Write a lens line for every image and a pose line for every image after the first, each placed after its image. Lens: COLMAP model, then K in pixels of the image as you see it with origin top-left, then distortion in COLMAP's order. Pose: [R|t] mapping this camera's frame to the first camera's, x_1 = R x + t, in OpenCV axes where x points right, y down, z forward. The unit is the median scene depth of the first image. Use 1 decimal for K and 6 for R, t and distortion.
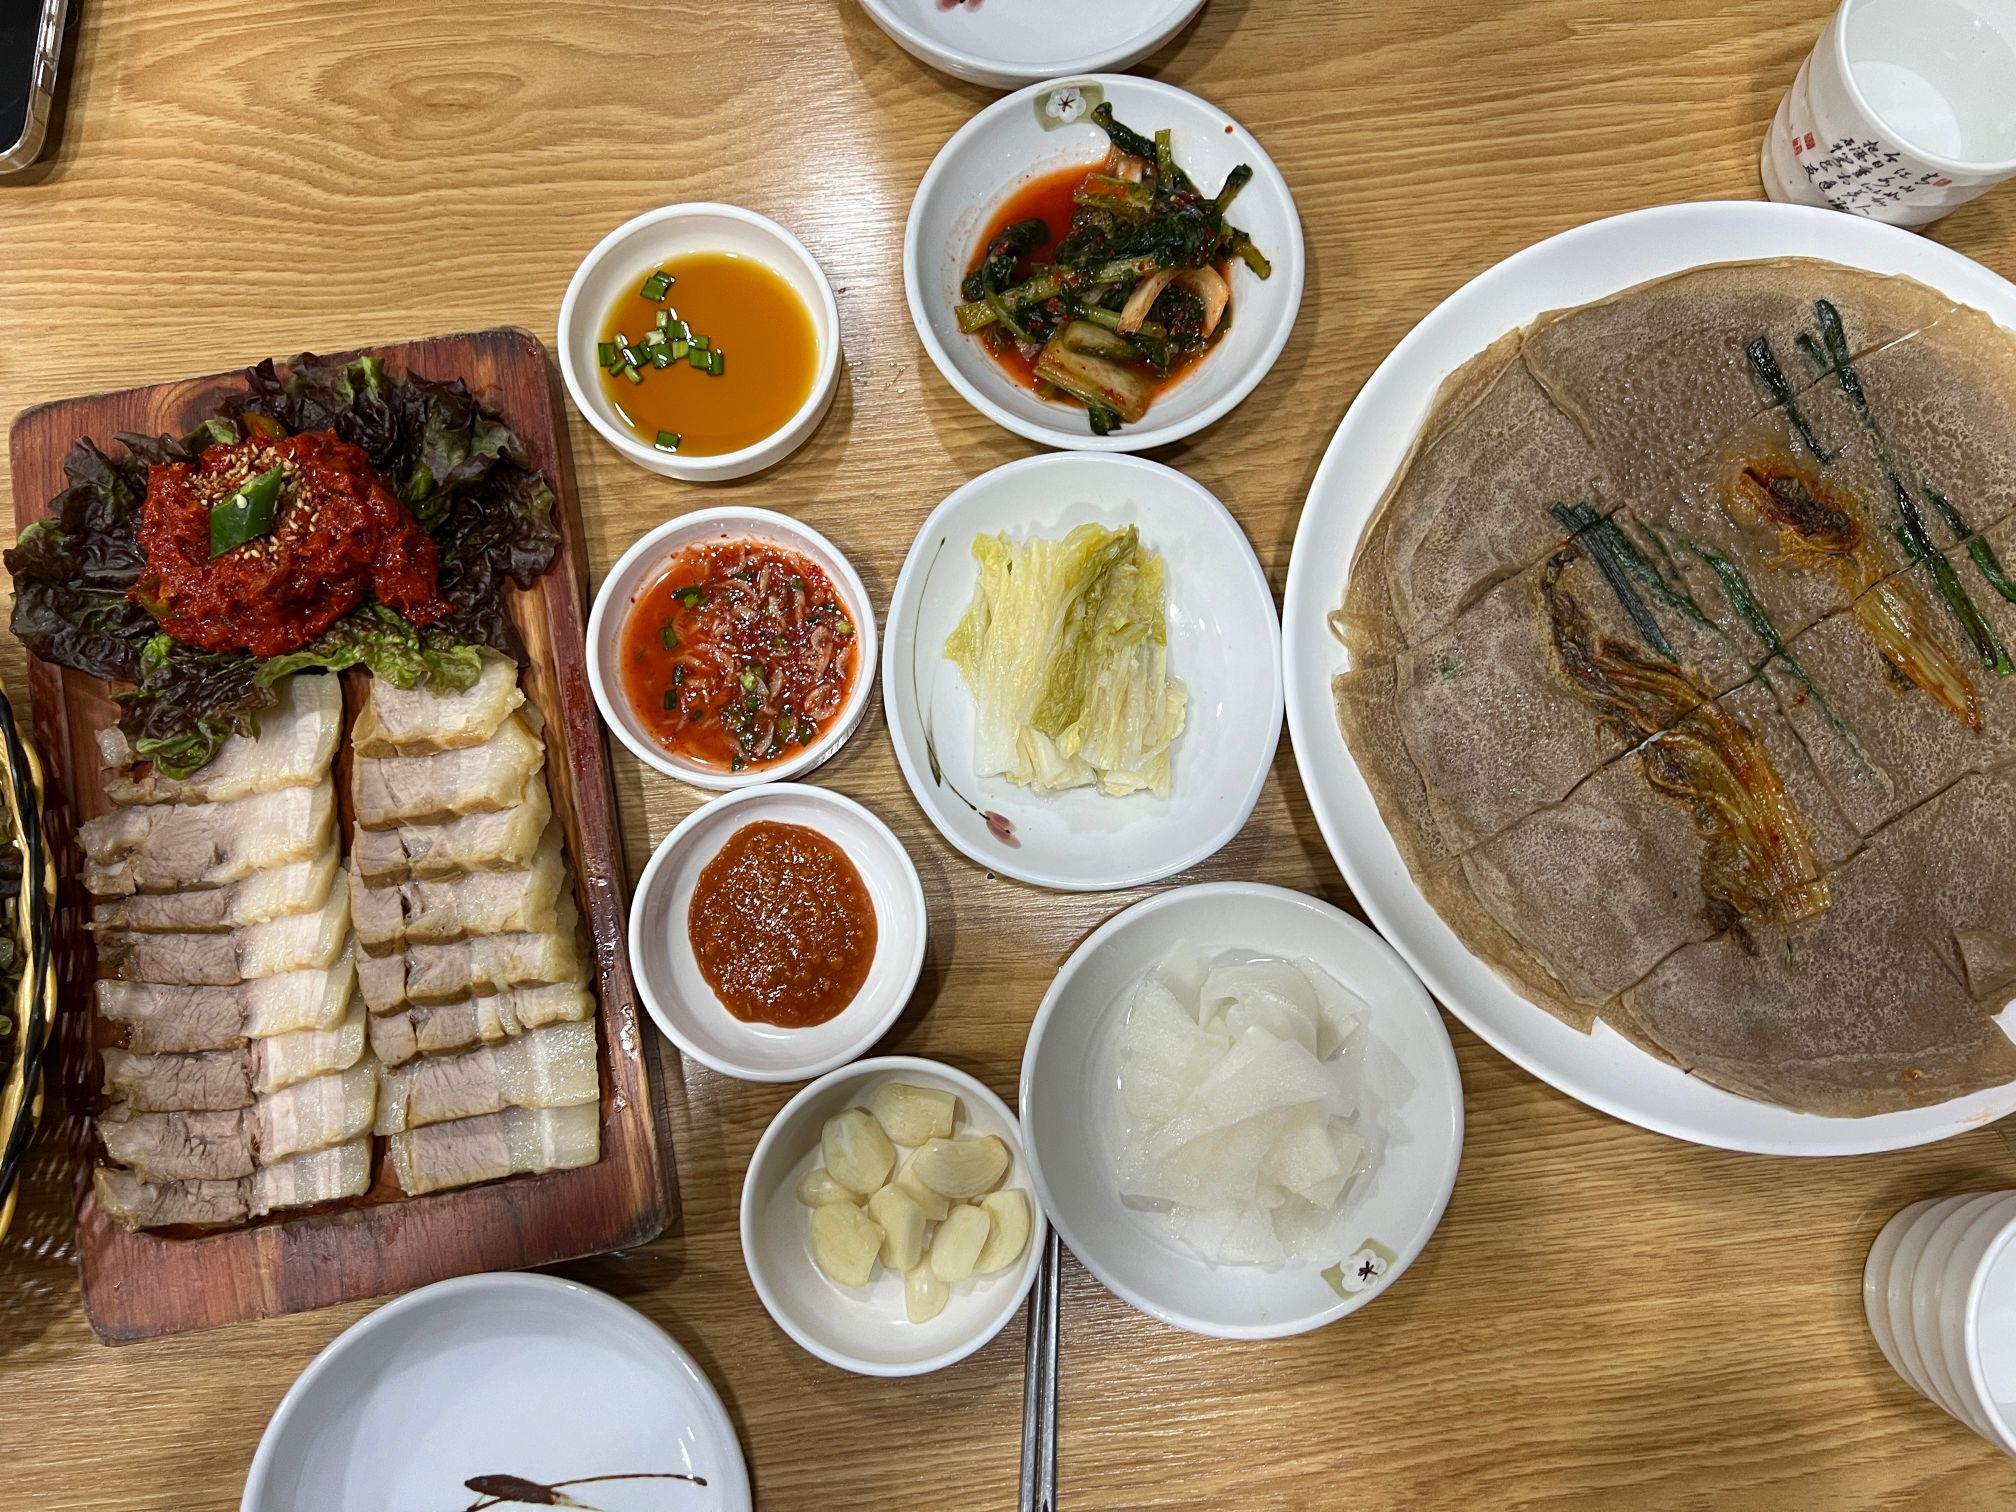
lens RADIAL K [[1531.7, 0, 1008.0], [0, 1531.7, 756.0], [0, 0, 1]] dist [0.007539, -0.011240]
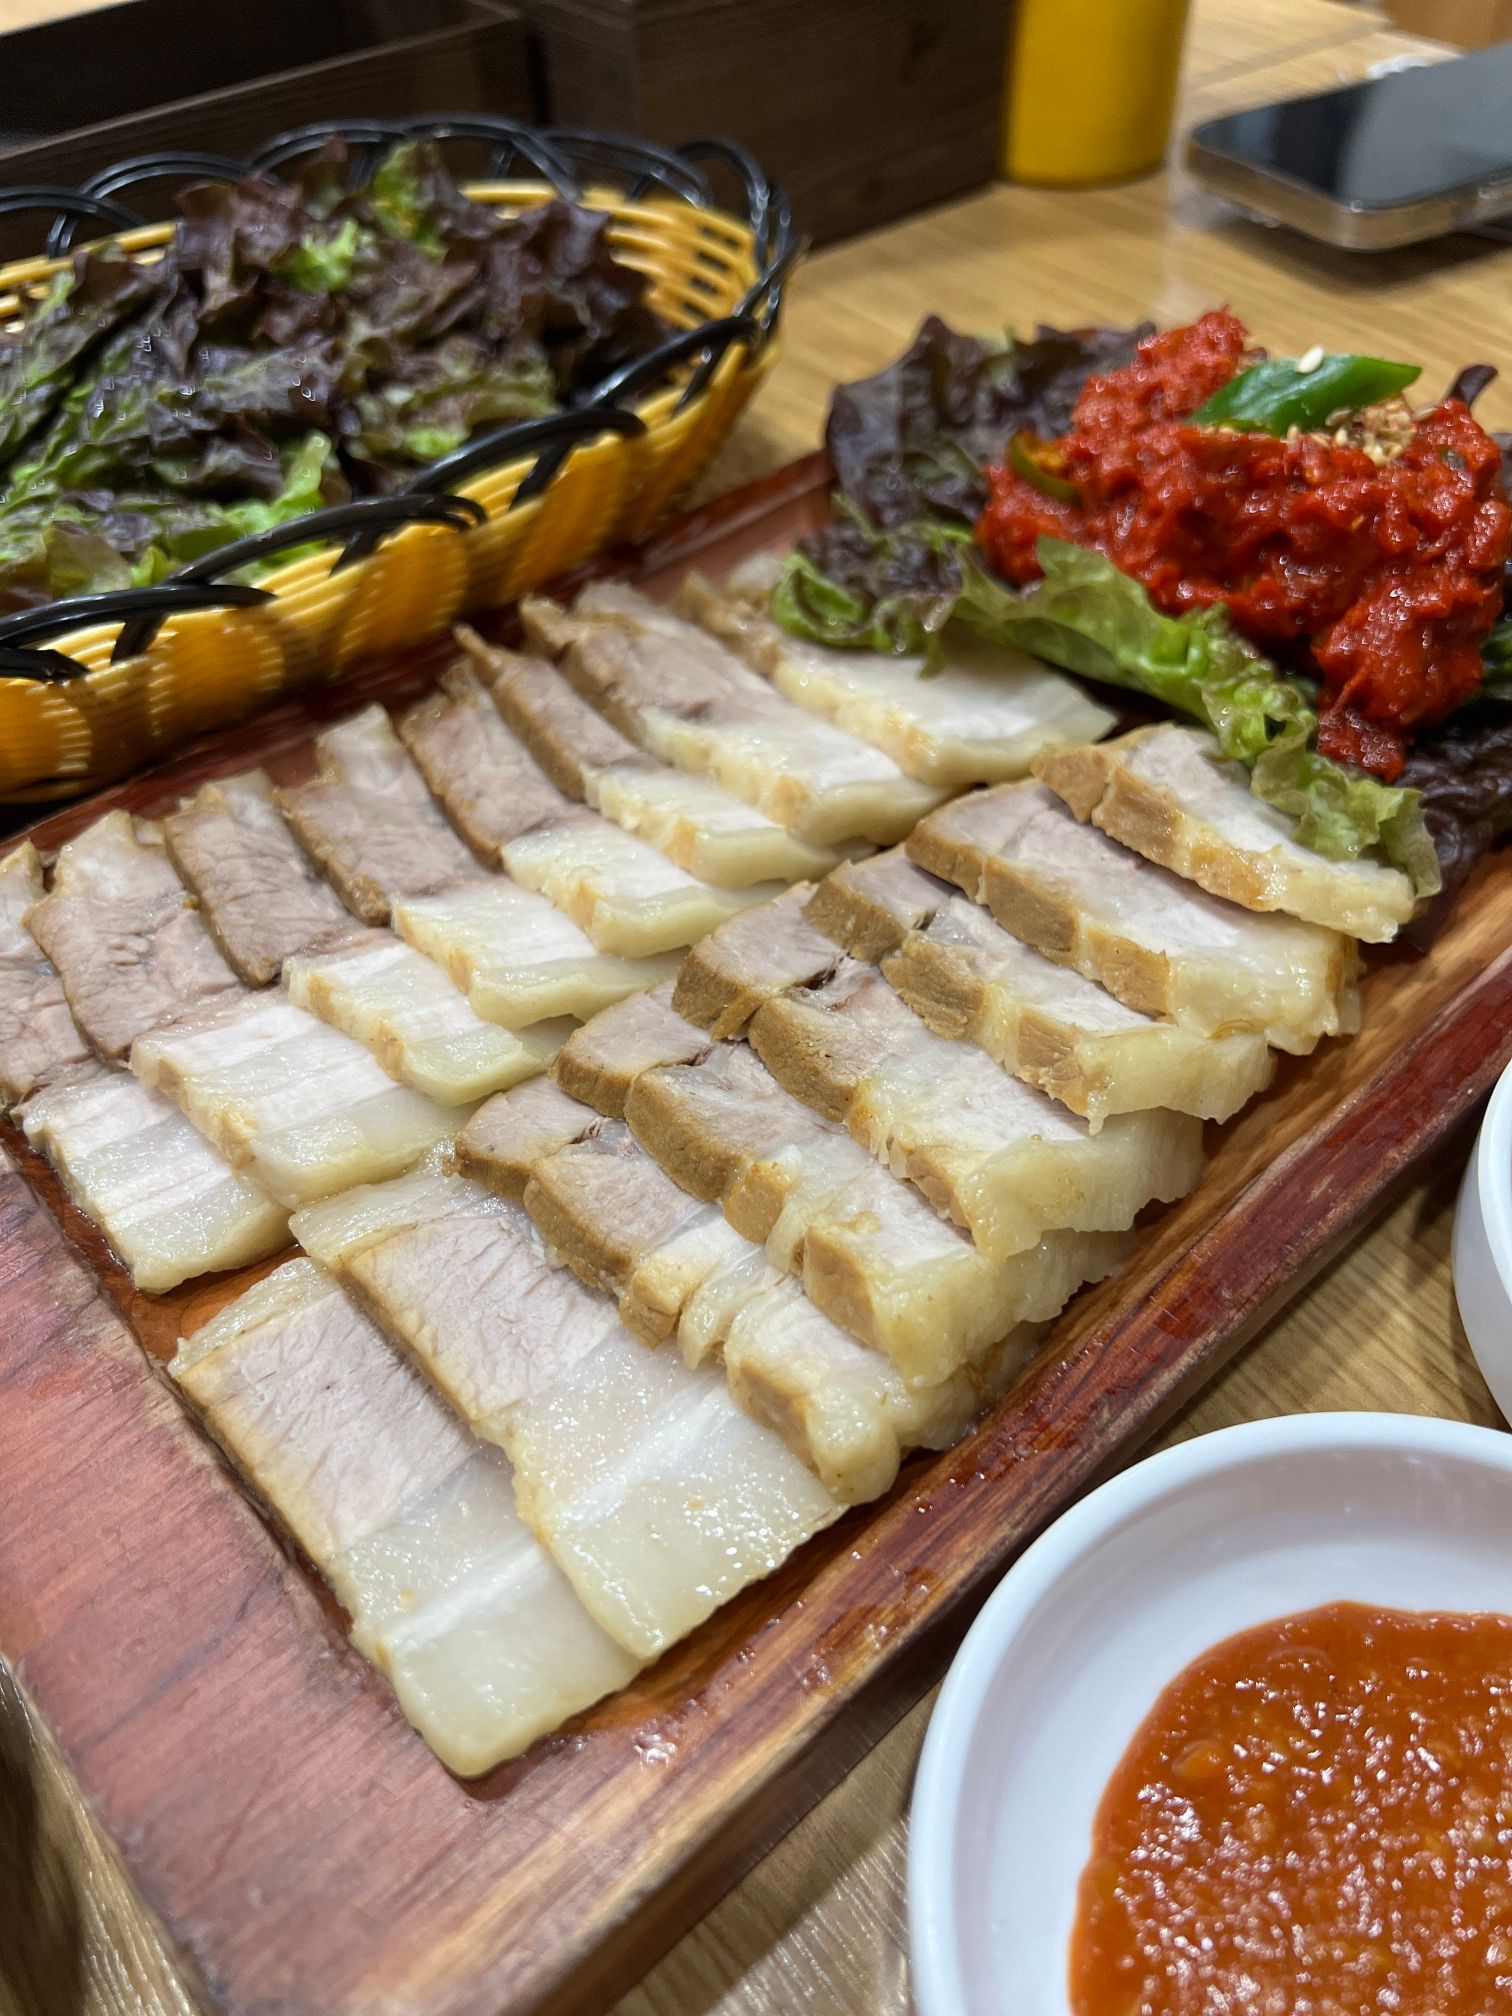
lens RADIAL K [[1585.5, 0, 756.0], [0, 1585.5, 1008.0], [0, 0, 1]] dist [0.030465, -0.001974]
pose [[0.517084, 0.603192, -0.607275, -0.138291], [-0.835158, 0.510925, -0.203632, 0.199038], [0.187443, 0.612466, 0.767952, 0.666664]]
